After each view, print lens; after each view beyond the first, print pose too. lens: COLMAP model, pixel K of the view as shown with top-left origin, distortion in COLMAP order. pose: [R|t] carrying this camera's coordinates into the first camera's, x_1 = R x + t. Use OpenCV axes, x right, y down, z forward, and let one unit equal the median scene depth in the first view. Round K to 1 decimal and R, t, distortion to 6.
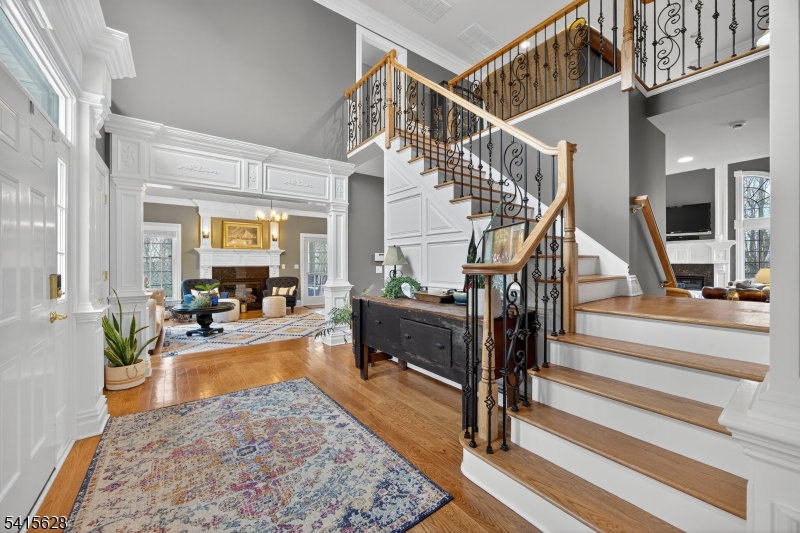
lens RADIAL K [[312.0, 0, 401.3], [0, 312.0, 264.5], [0, 0, 1]] dist [-0.003123, -0.000043]
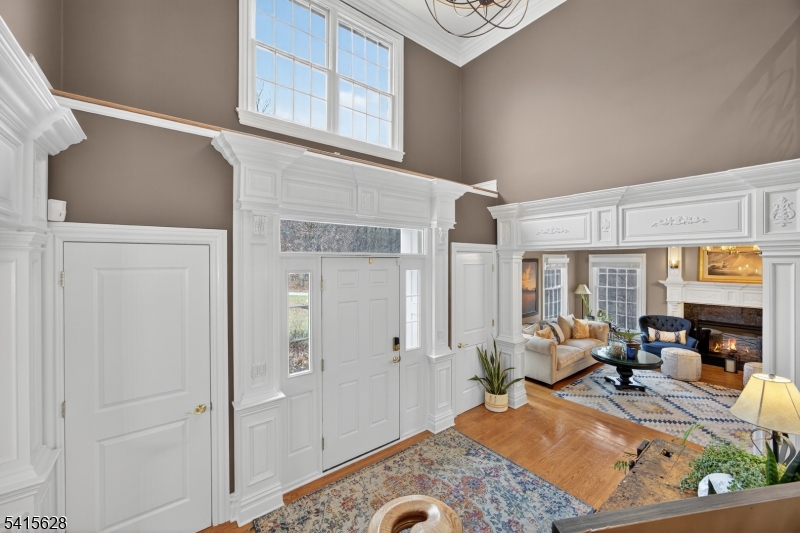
lens RADIAL K [[312.0, 0, 401.0], [0, 312.0, 262.4], [0, 0, 1]] dist [-0.003123, -0.000043]
pose [[0.028218, 0.006287, -0.999582, 0.460601], [-0.001531, 0.999979, 0.006246, -0.255131], [0.999601, 0.001354, 0.028227, 0.575536]]
